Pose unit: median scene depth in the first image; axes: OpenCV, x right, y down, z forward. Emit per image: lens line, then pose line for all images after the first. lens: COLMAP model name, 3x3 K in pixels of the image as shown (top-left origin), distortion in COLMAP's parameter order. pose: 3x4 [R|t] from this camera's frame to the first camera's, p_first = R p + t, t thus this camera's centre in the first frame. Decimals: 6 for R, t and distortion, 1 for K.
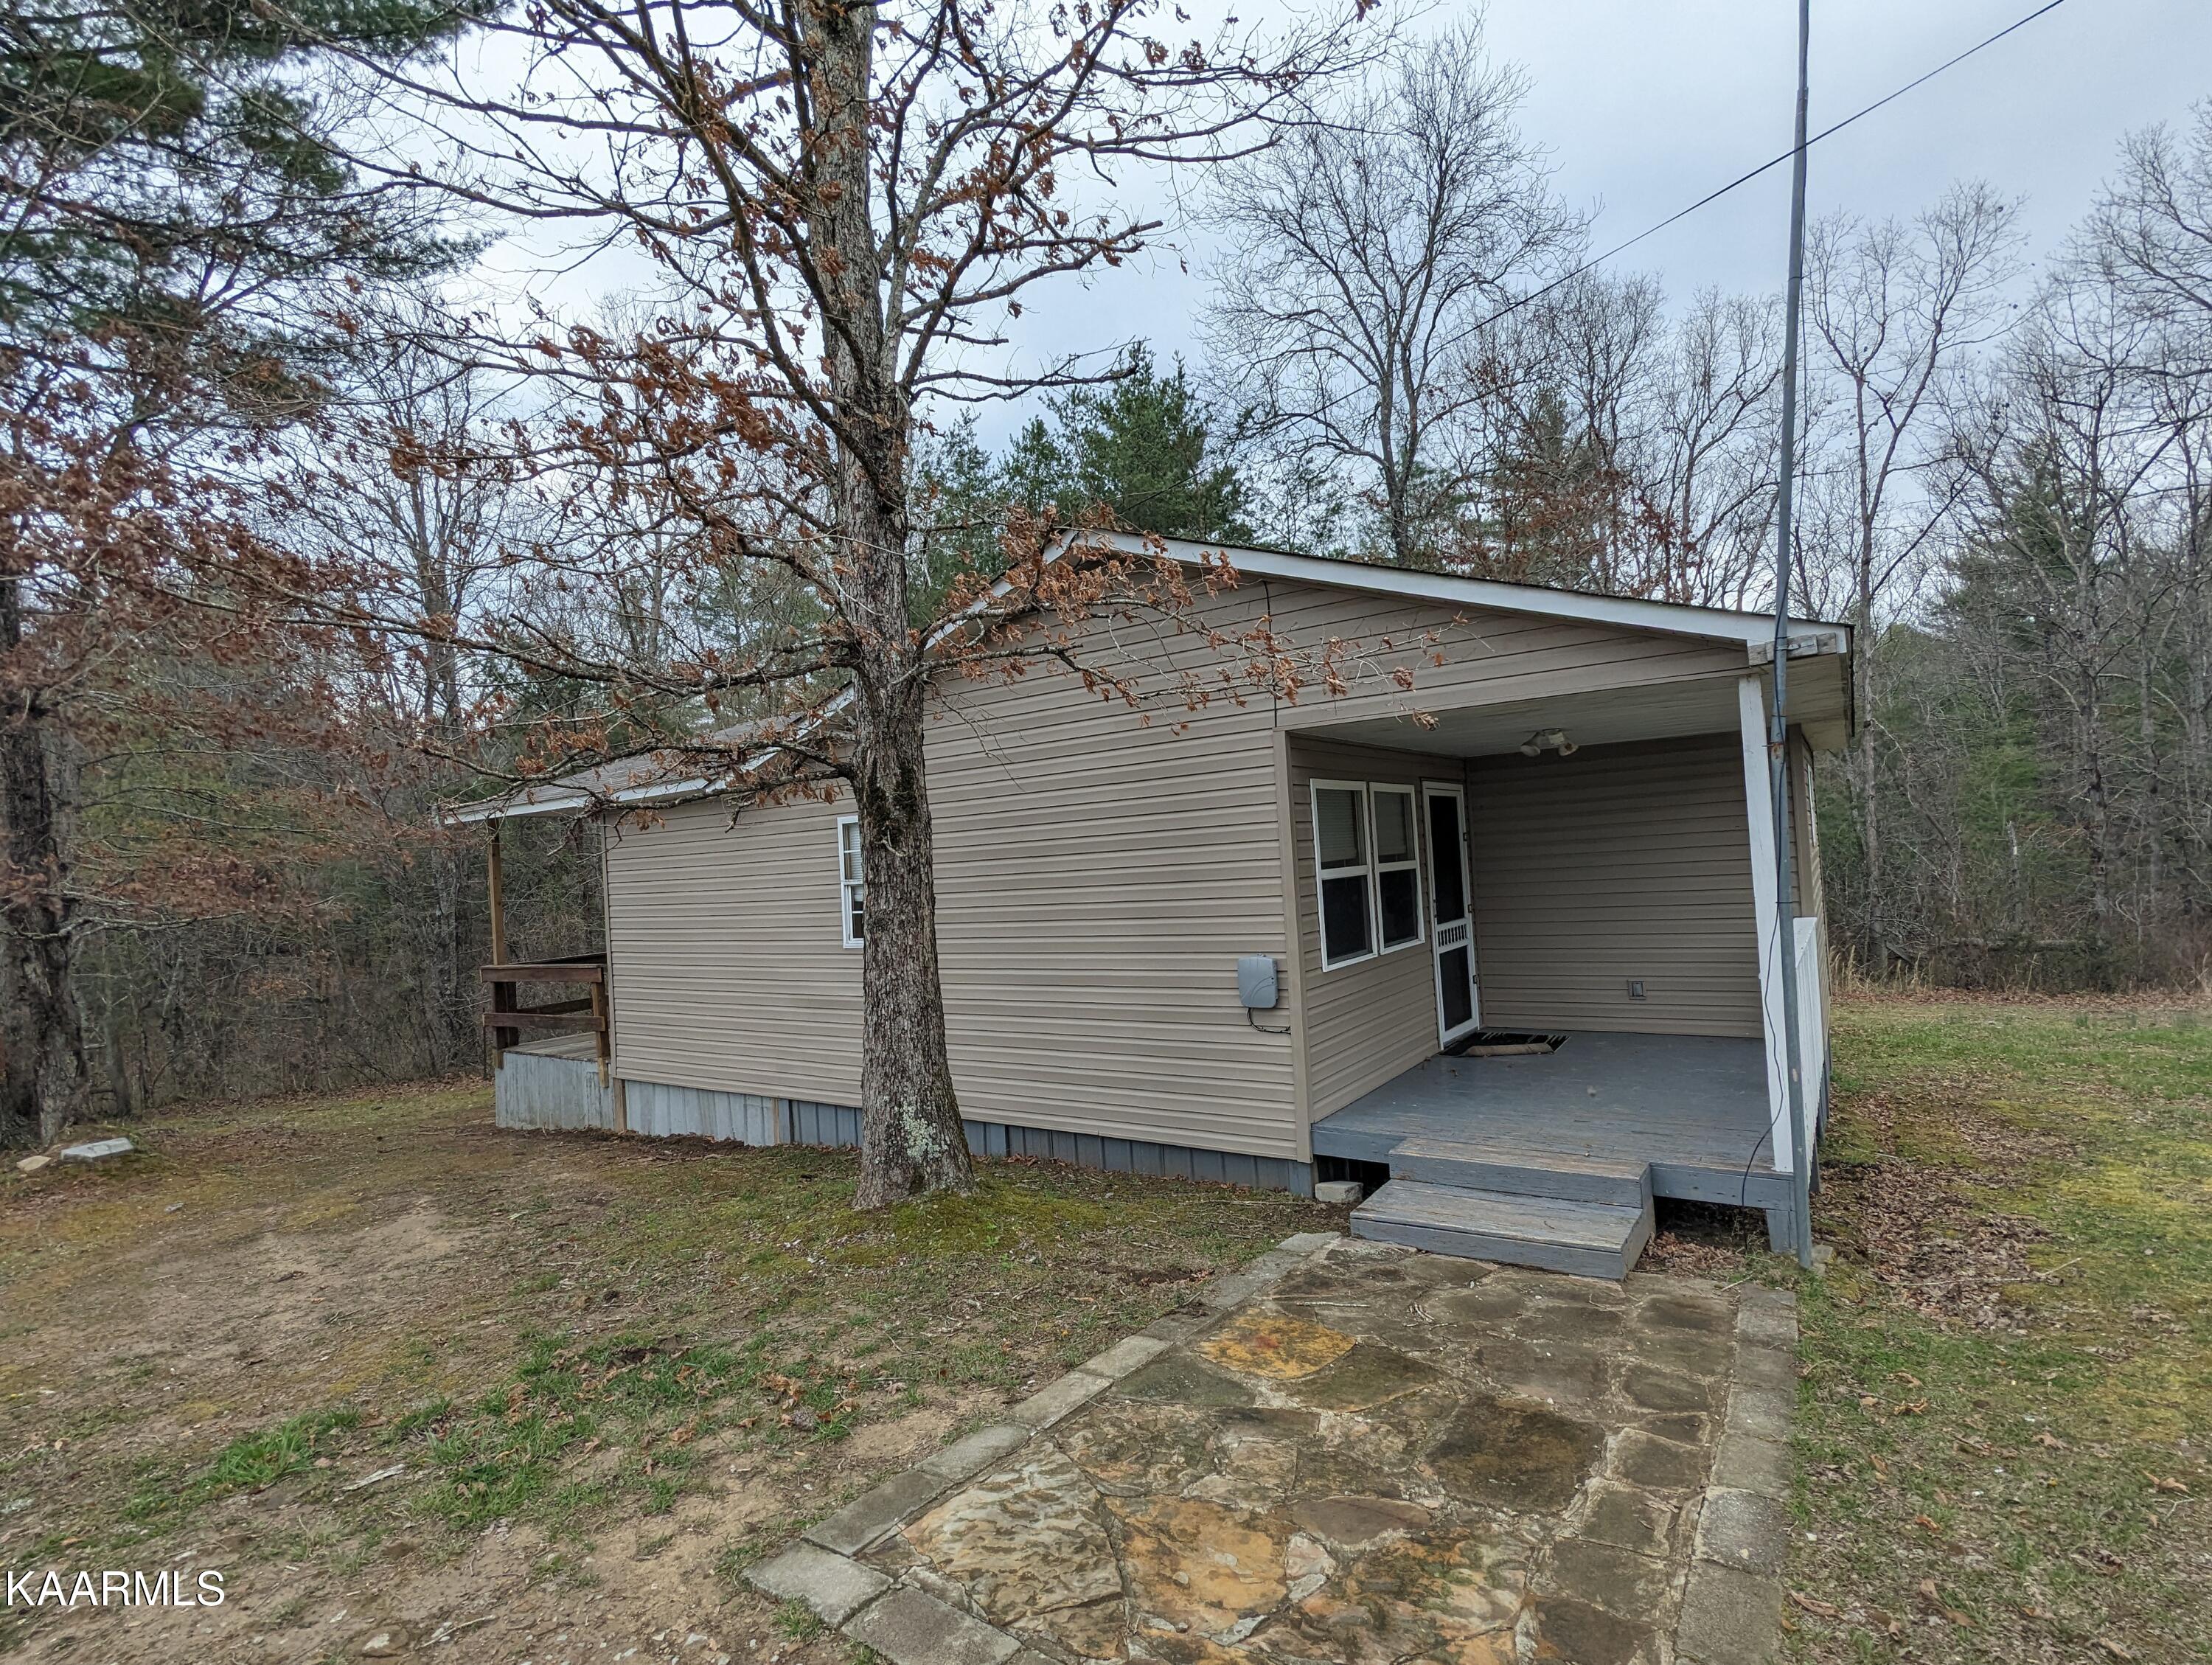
lens RADIAL K [[1047.8, 0, 1086.2], [0, 1047.8, 844.8], [0, 0, 1]] dist [0.003666, -0.001860]
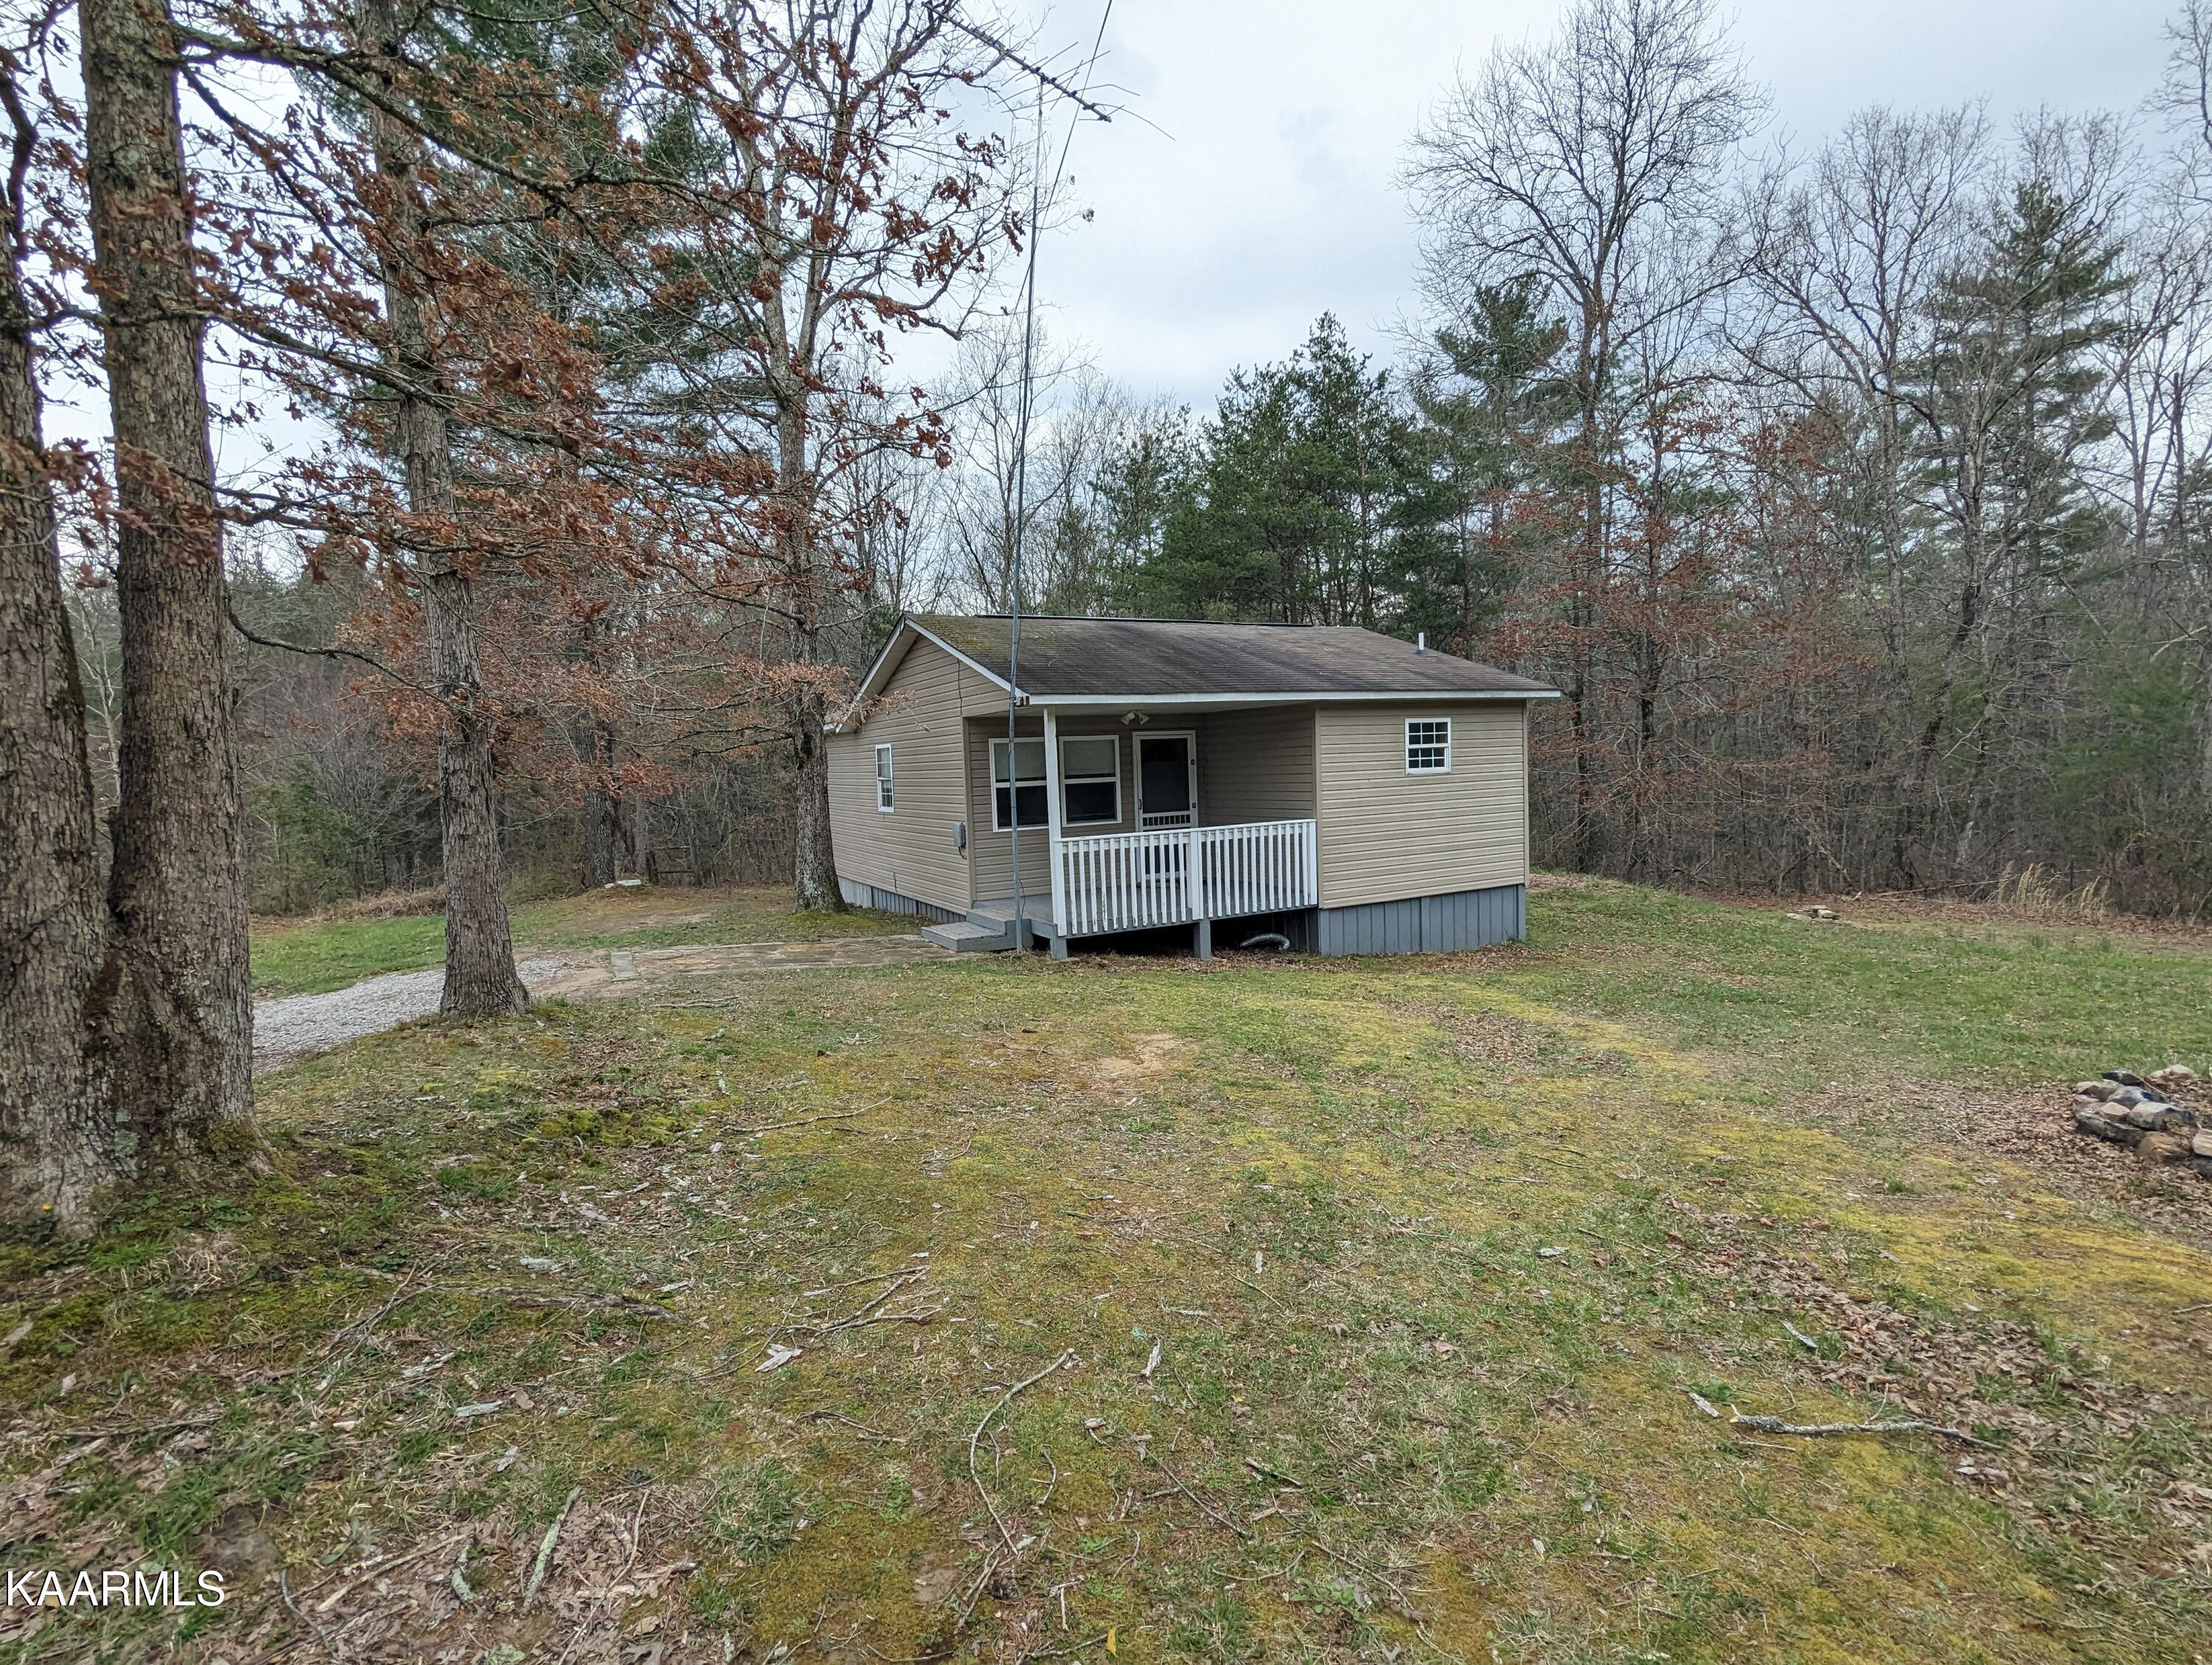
lens RADIAL K [[1047.8, 0, 1118.9], [0, 1047.8, 849.1], [0, 0, 1]] dist [0.003666, -0.001860]
pose [[0.895812, 0.063697, -0.439845, 1.067317], [-0.007819, 0.991782, 0.127703, -0.088776], [0.444365, -0.110959, 0.888948, -0.580631]]
